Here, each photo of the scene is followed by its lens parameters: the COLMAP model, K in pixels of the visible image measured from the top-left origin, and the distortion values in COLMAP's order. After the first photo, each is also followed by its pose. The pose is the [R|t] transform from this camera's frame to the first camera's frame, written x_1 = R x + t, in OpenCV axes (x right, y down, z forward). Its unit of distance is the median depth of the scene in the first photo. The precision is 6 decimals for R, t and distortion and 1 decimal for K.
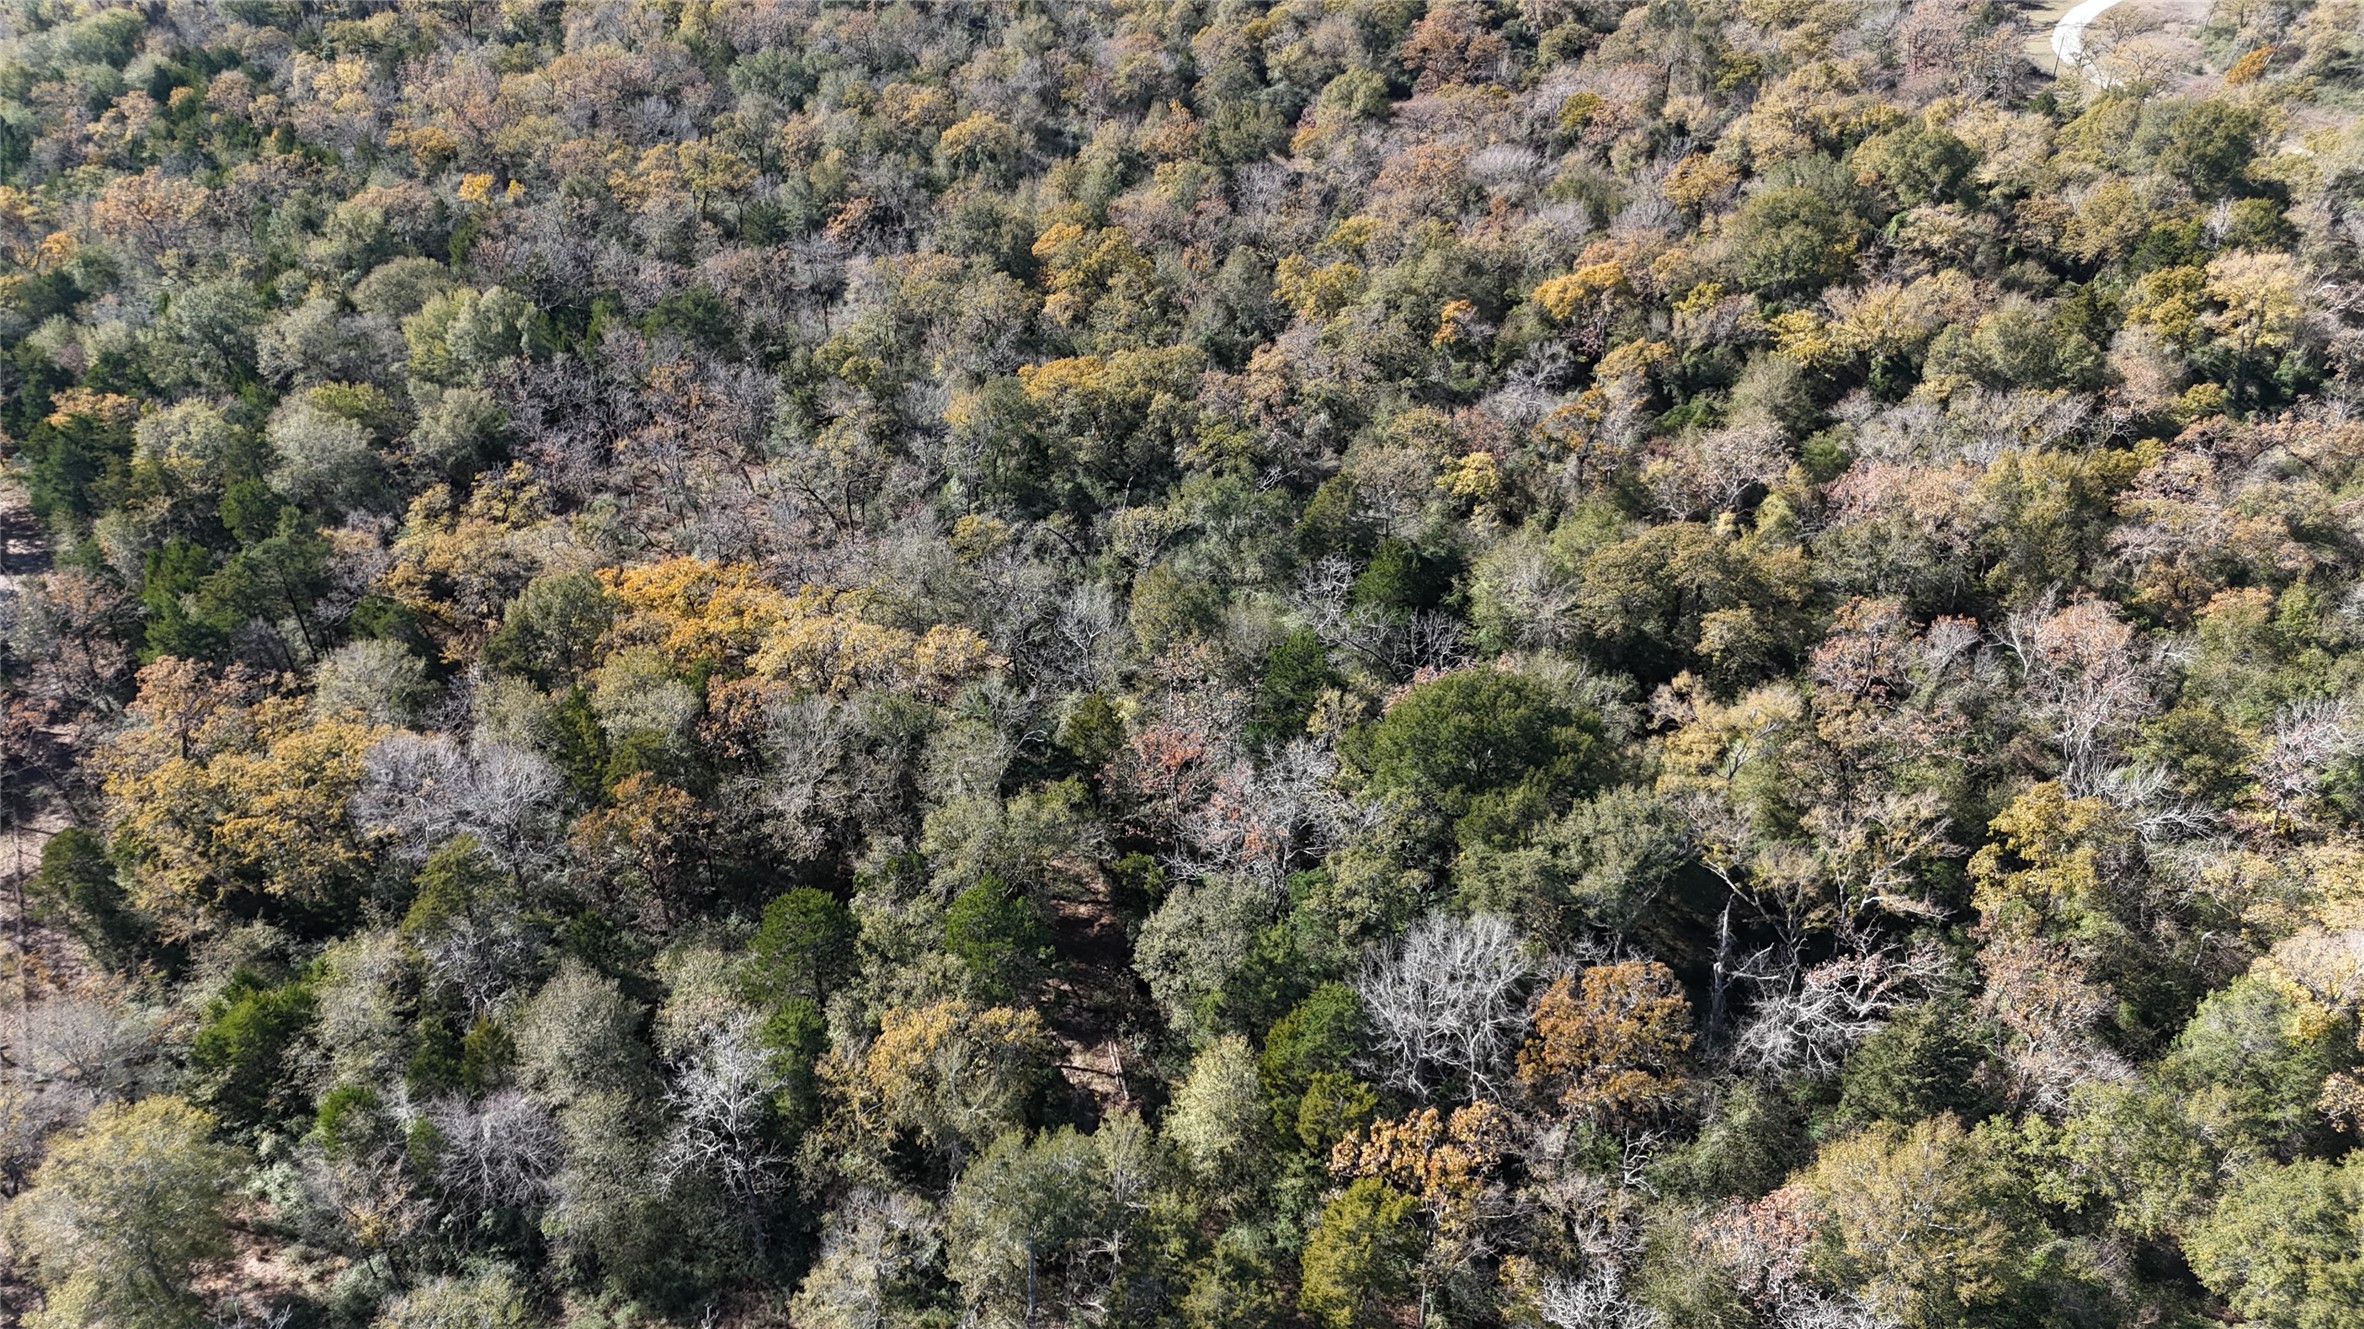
lens RADIAL K [[1734.4, 0, 1185.8], [0, 1734.4, 655.1], [0, 0, 1]] dist [0.083513, -0.092882]
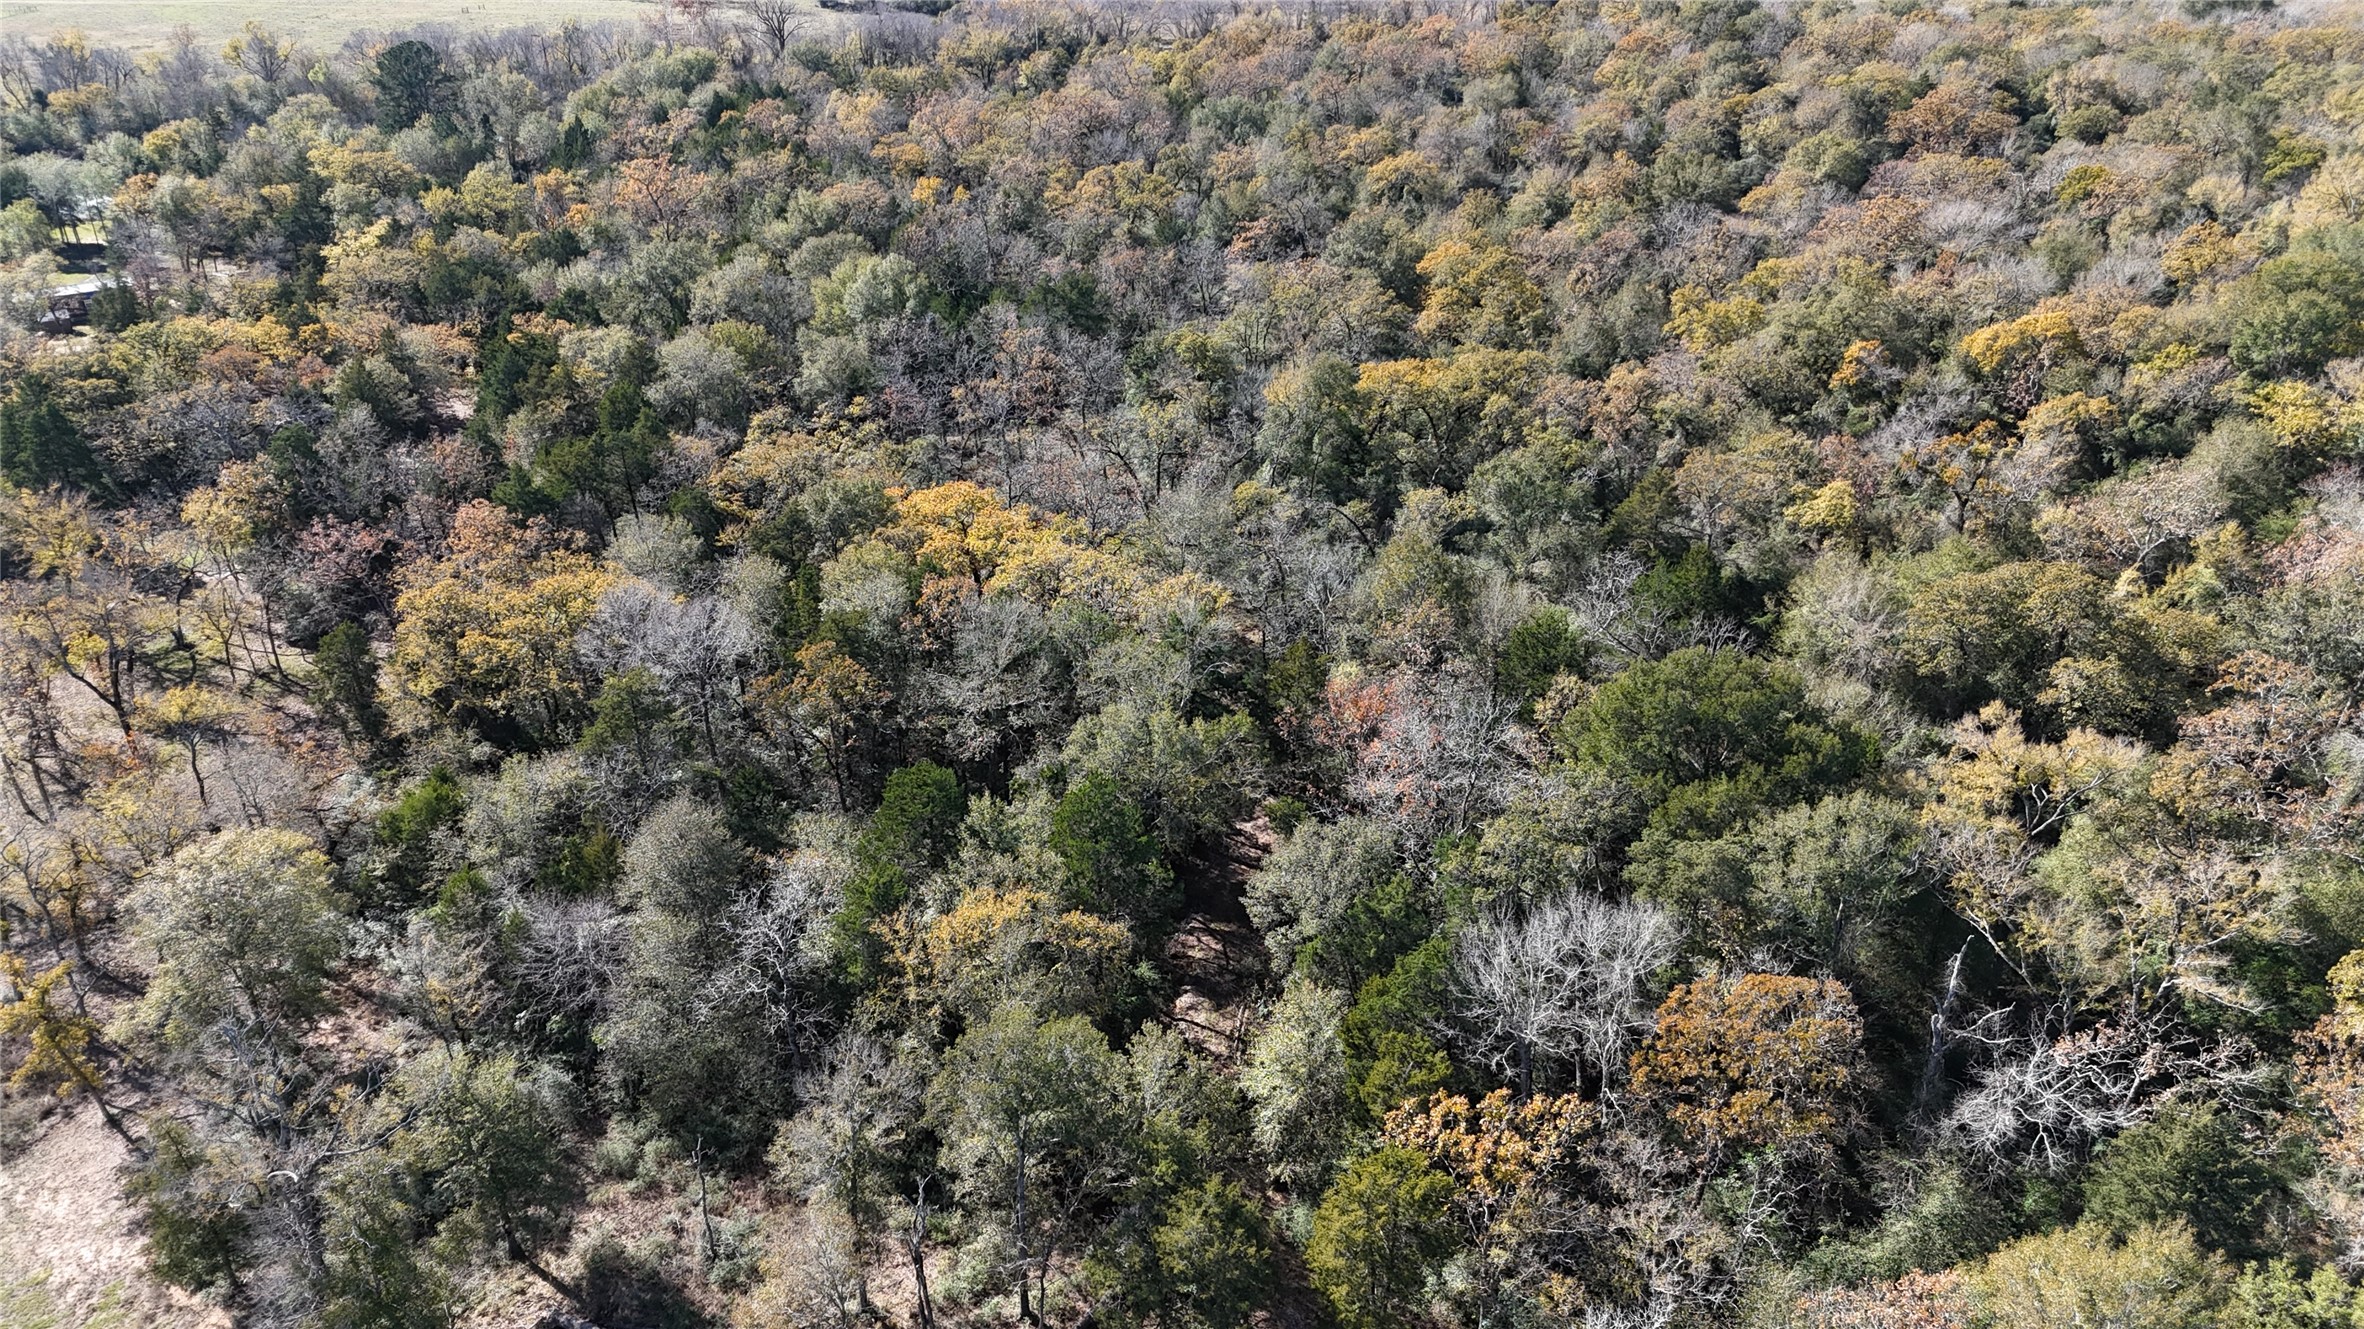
lens RADIAL K [[1739.2, 0, 1187.3], [0, 1739.2, 653.3], [0, 0, 1]] dist [0.060721, -0.057273]
pose [[0.952356, 0.134177, -0.273888, 0.096951], [-0.155622, 0.986111, -0.058032, 0.062505], [0.262298, 0.097890, 0.960009, 0.068179]]
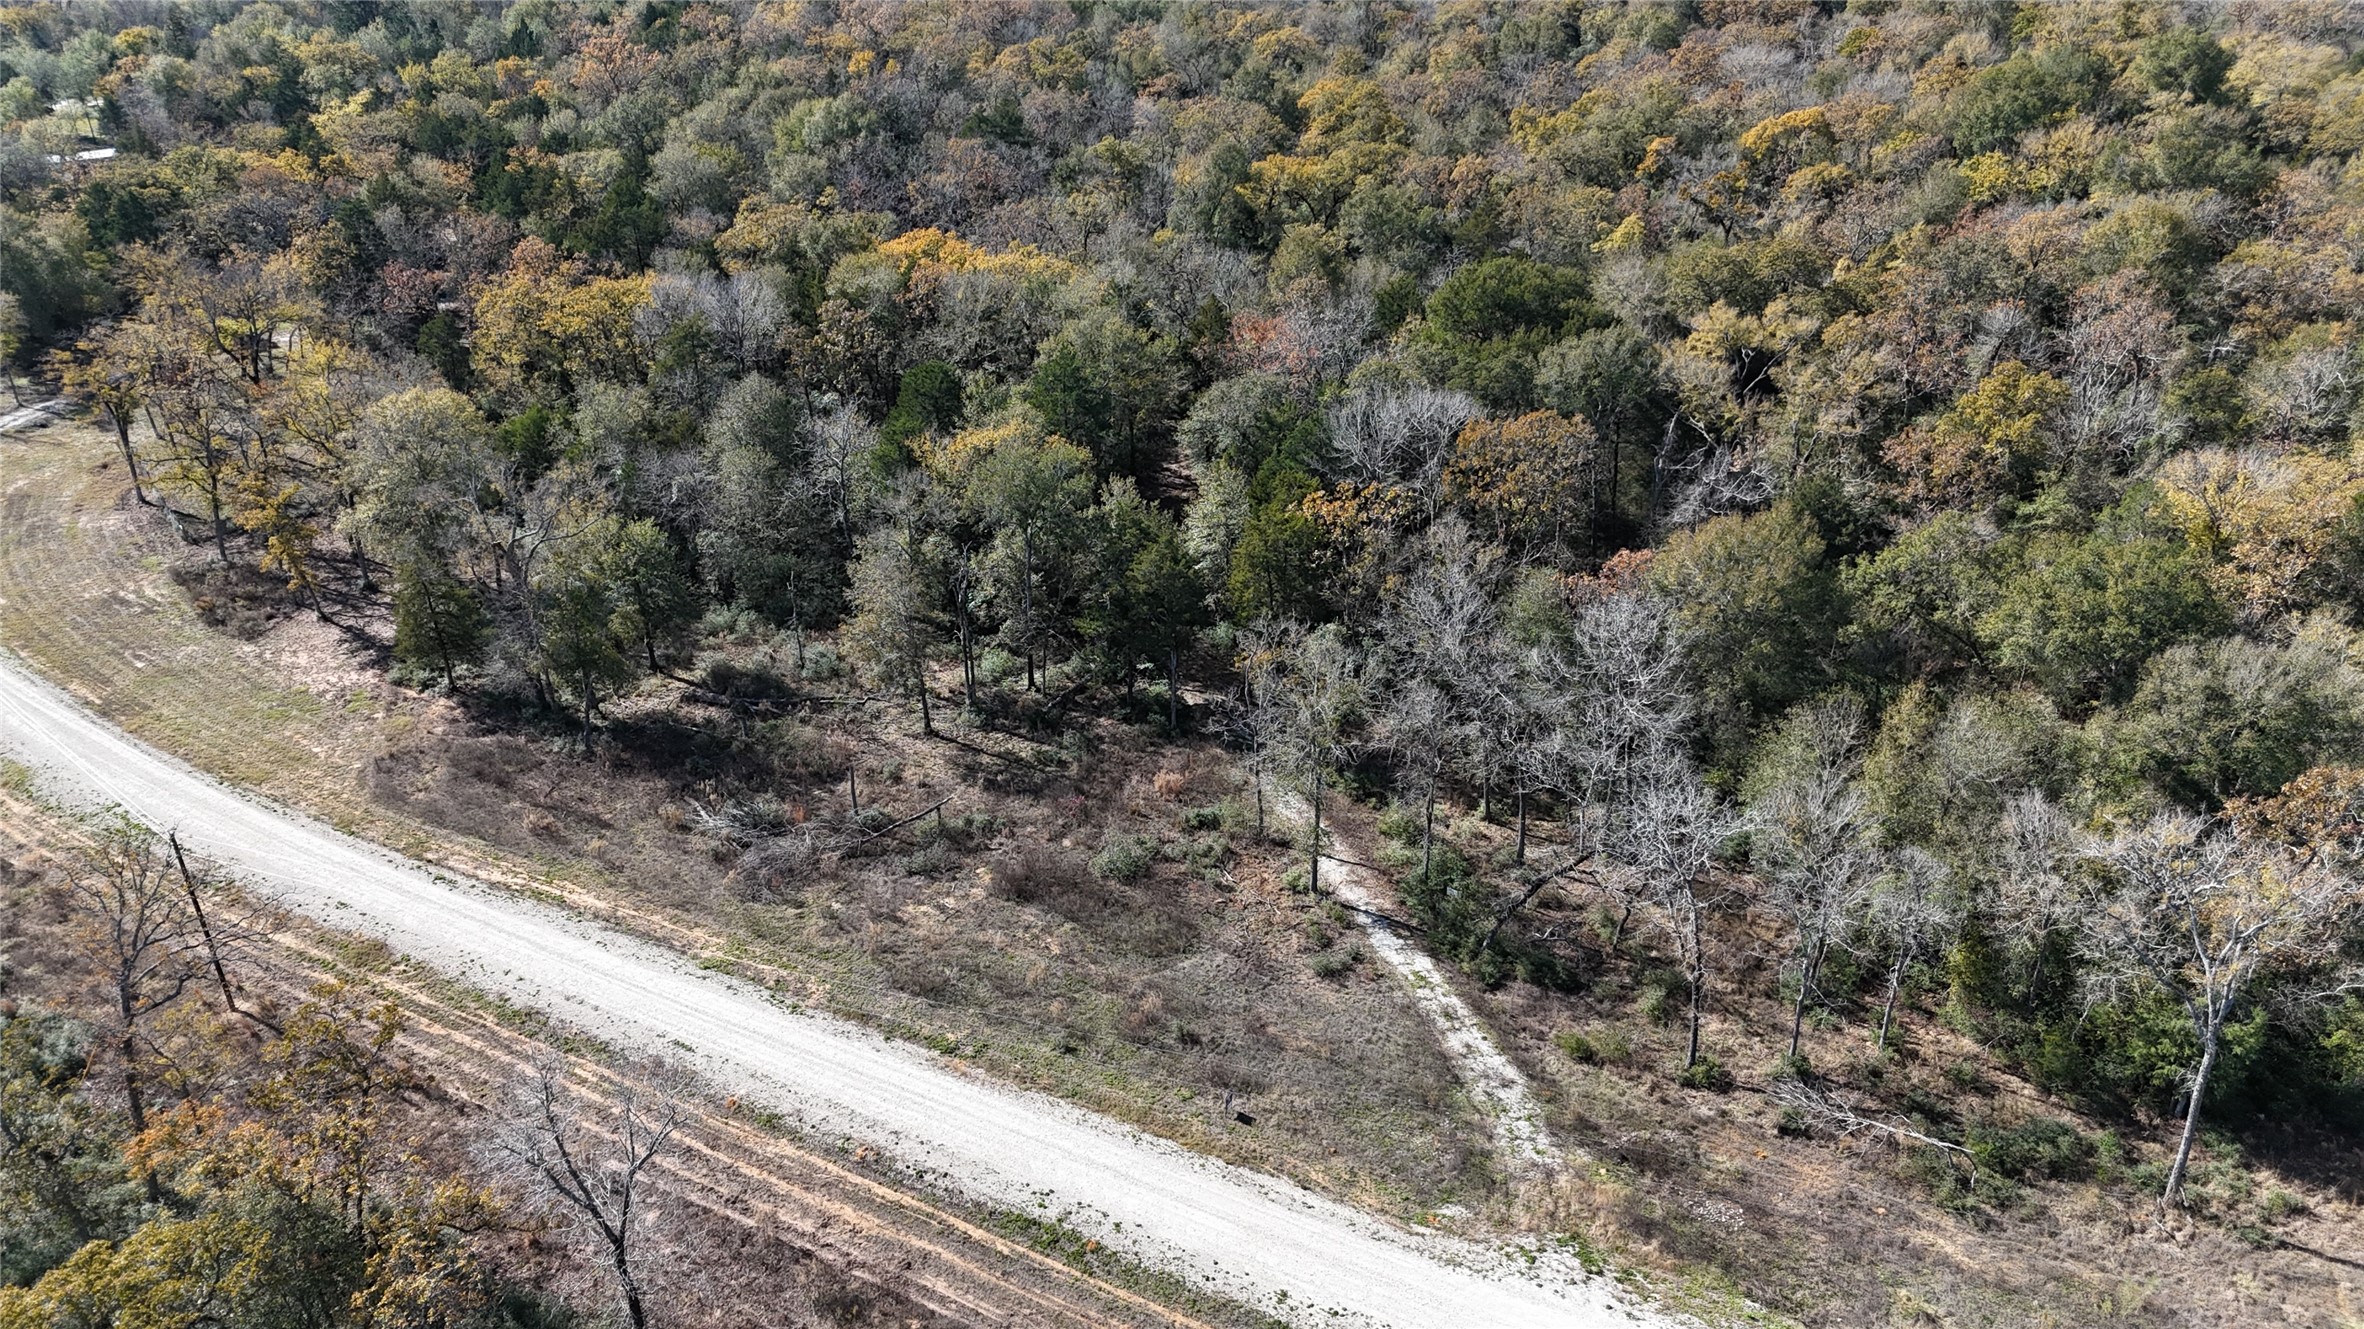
lens RADIAL K [[1739.1, 0, 1185.5], [0, 1739.1, 656.6], [0, 0, 1]] dist [0.074974, -0.080548]
pose [[0.969426, 0.112631, -0.218009, 0.148579], [-0.128916, 0.989720, -0.061929, 0.231641], [0.208793, 0.088141, 0.973980, -0.100231]]
